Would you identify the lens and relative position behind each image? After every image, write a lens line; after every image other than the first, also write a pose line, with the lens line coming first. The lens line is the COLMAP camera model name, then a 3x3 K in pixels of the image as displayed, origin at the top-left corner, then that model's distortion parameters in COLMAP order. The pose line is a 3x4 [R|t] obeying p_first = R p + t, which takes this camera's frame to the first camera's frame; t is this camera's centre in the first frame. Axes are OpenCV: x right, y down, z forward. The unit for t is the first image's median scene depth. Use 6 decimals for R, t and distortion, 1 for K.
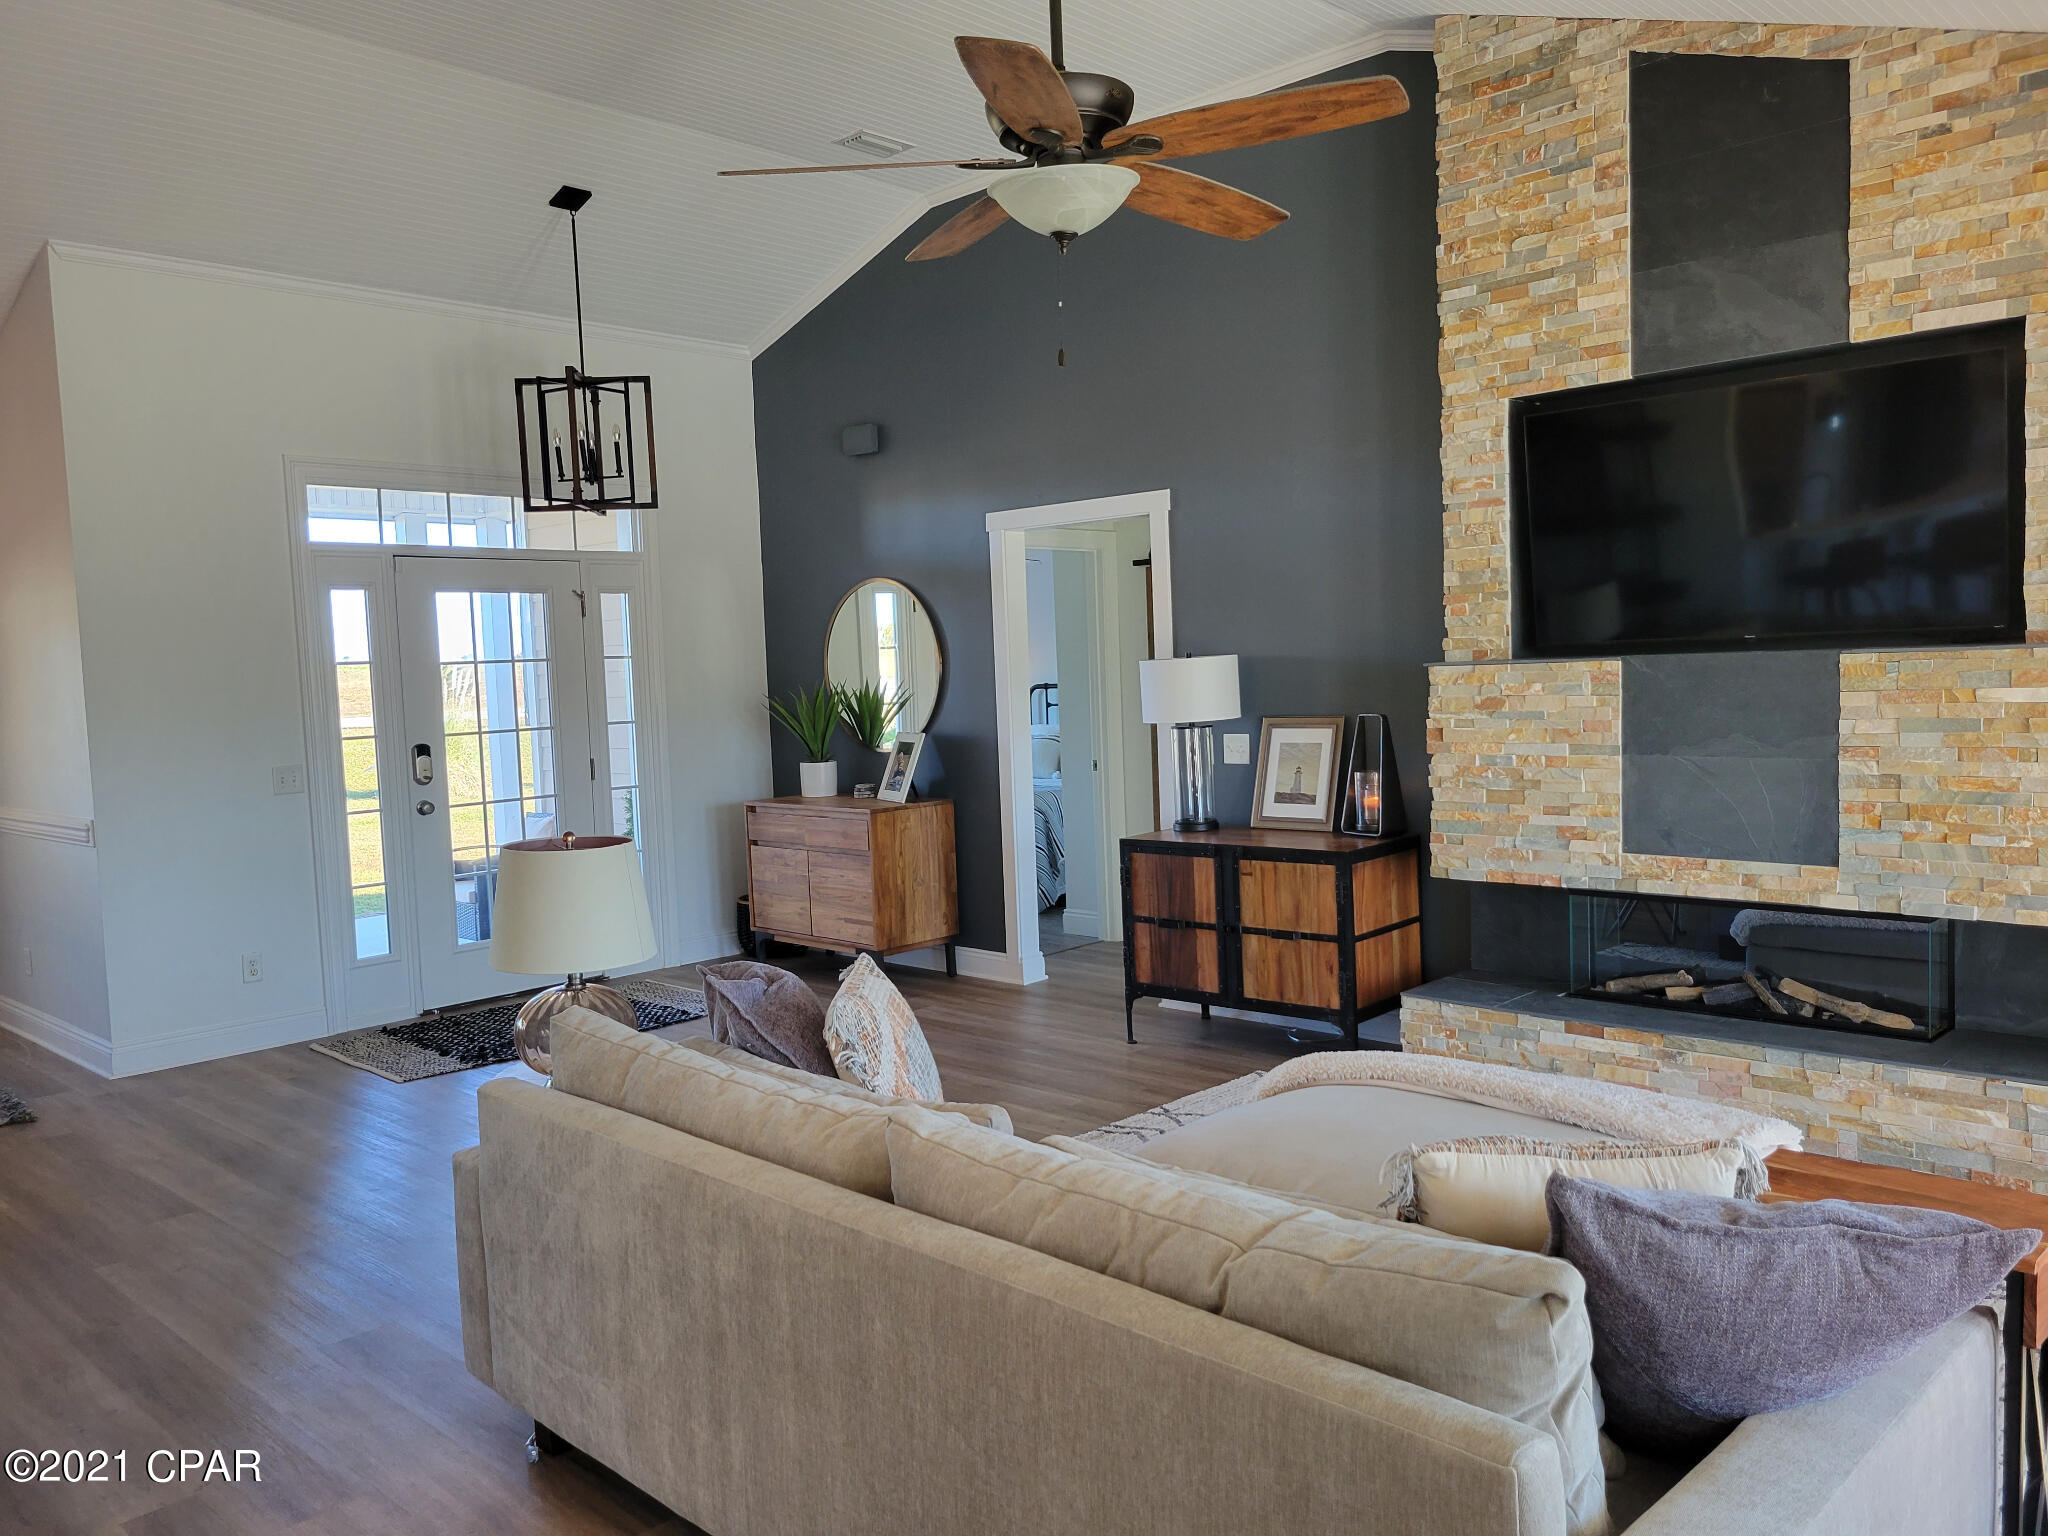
lens RADIAL K [[1543.3, 0, 1001.4], [0, 1543.3, 762.7], [0, 0, 1]] dist [0.057757, -0.037719]
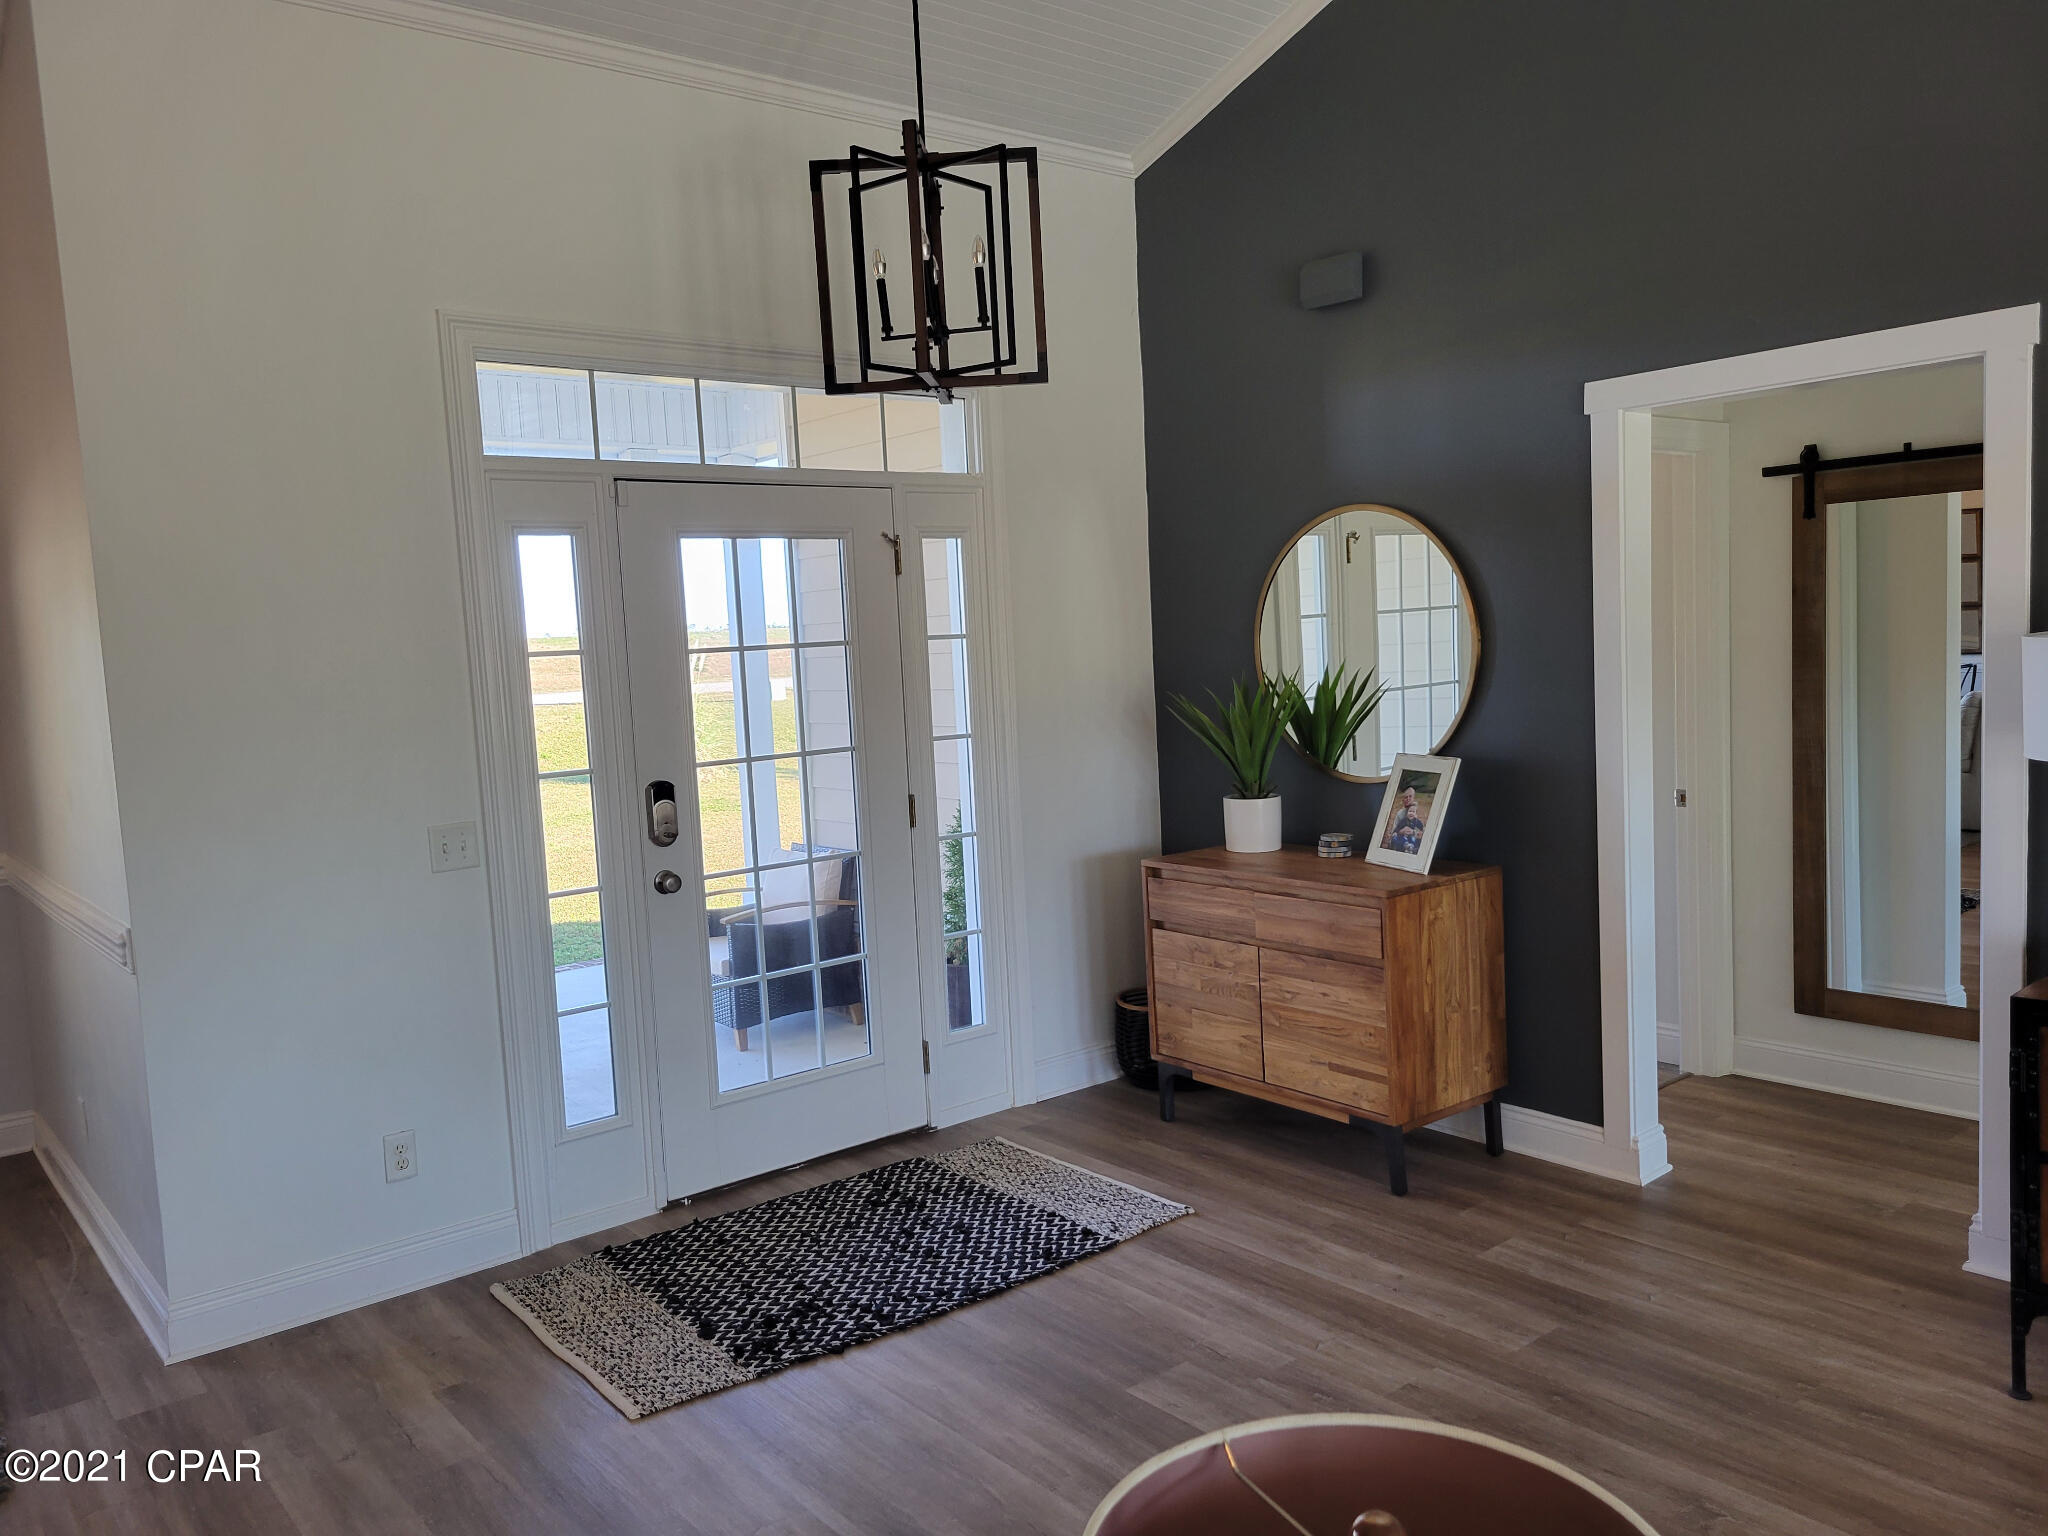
lens RADIAL K [[1530.7, 0, 1024.0], [0, 1530.7, 768.0], [0, 0, 1]] dist [0.040494, -0.000667]
pose [[0.993055, -0.000722, -0.117650, -0.202990], [0.003834, 0.999649, 0.026226, -0.043302], [0.117590, -0.026495, 0.992709, 0.529130]]
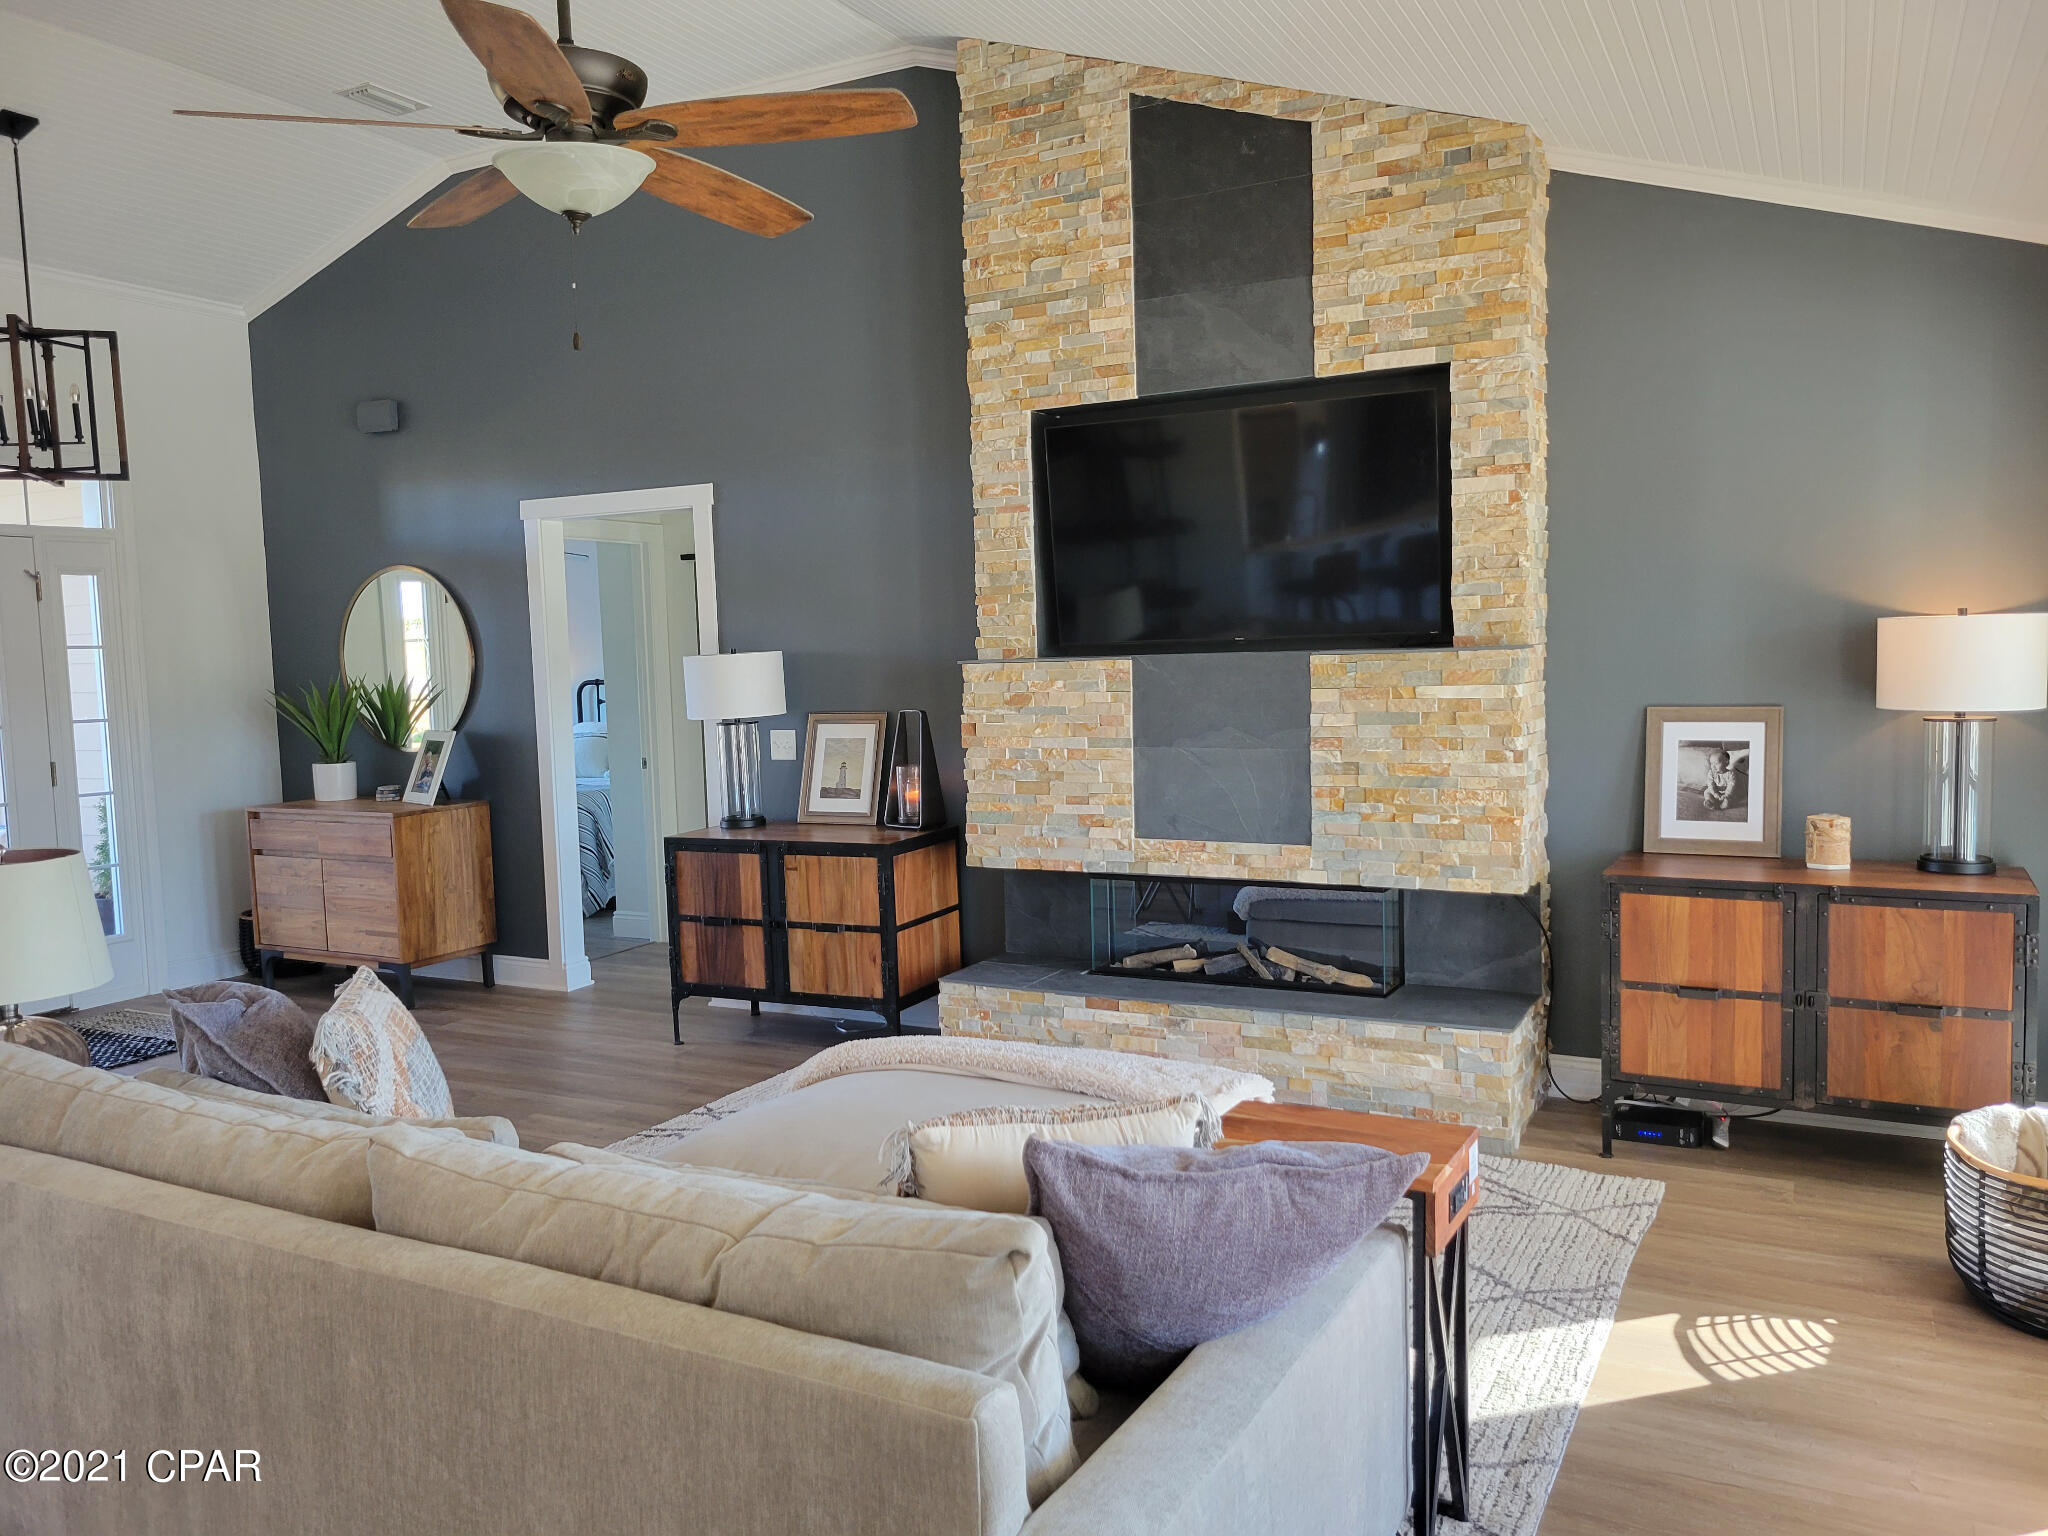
lens RADIAL K [[1543.3, 0, 1001.4], [0, 1543.3, 762.7], [0, 0, 1]] dist [0.057757, -0.037719]
pose [[0.963142, -0.011156, 0.268762, 0.022401], [0.010773, 0.999938, 0.002900, 0.001571], [-0.268778, 0.000102, 0.963202, -0.005842]]
